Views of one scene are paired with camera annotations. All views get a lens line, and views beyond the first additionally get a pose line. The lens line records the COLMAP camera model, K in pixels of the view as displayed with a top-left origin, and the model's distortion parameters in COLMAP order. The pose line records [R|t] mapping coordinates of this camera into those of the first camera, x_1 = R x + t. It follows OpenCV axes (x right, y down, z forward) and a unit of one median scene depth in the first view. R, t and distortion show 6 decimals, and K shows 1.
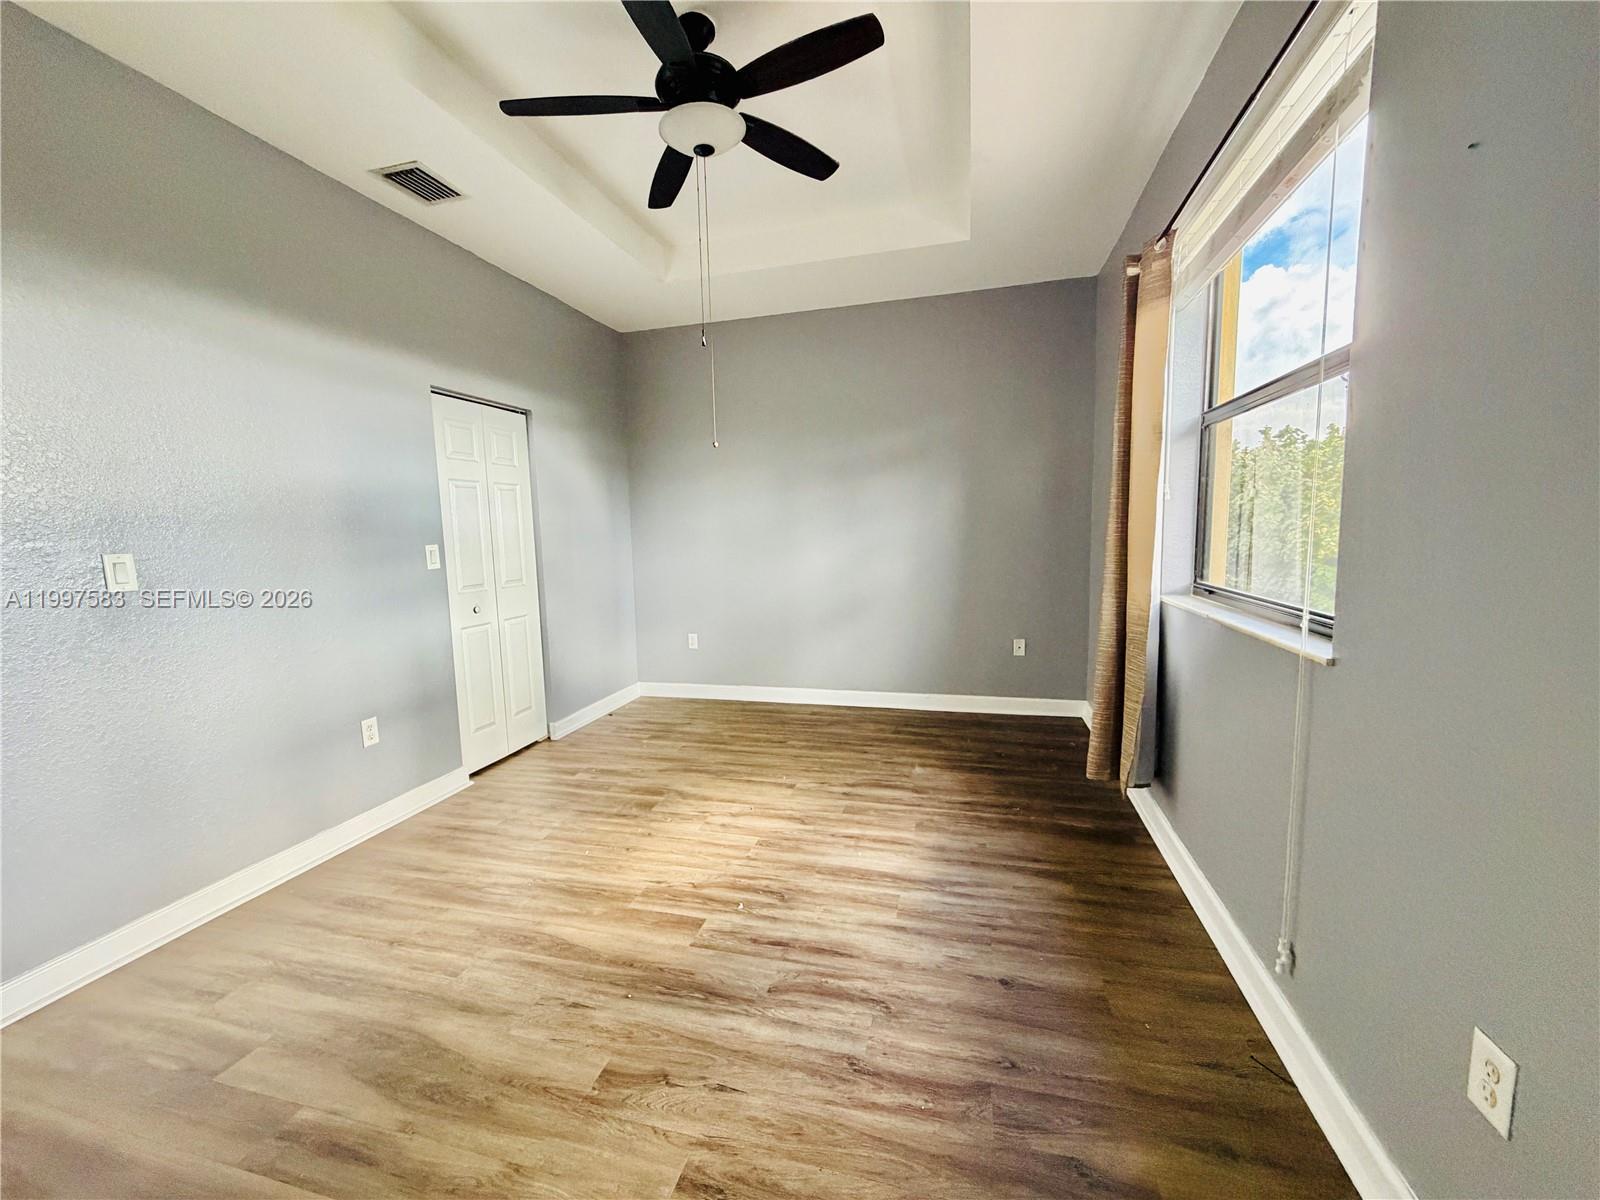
lens RADIAL K [[636.1, 0, 795.2], [0, 636.1, 597.7], [0, 0, 1]] dist [0.000535, -0.003095]
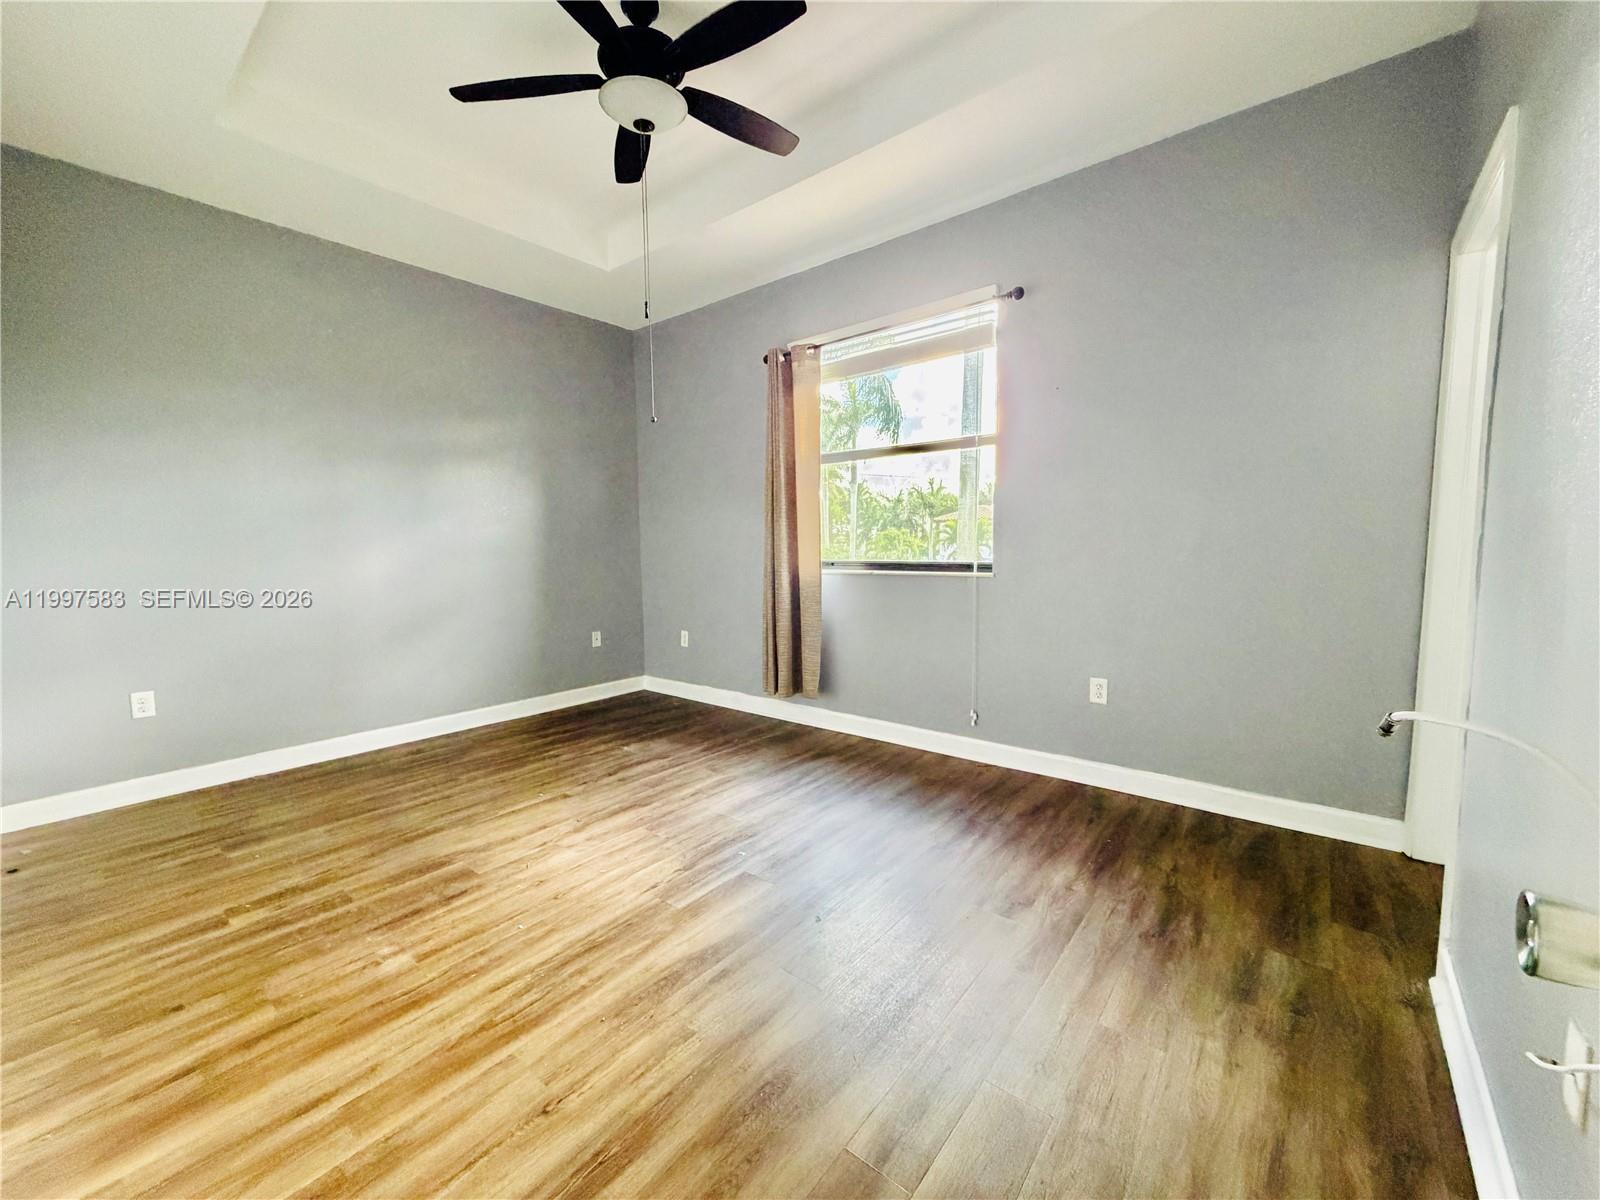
lens RADIAL K [[636.1, 0, 795.2], [0, 636.1, 597.7], [0, 0, 1]] dist [0.000535, -0.003095]
pose [[0.409775, -0.055974, 0.910468, -0.642441], [0.099262, 0.994925, 0.016491, 0.028438], [-0.906770, 0.083617, 0.413252, 0.279095]]
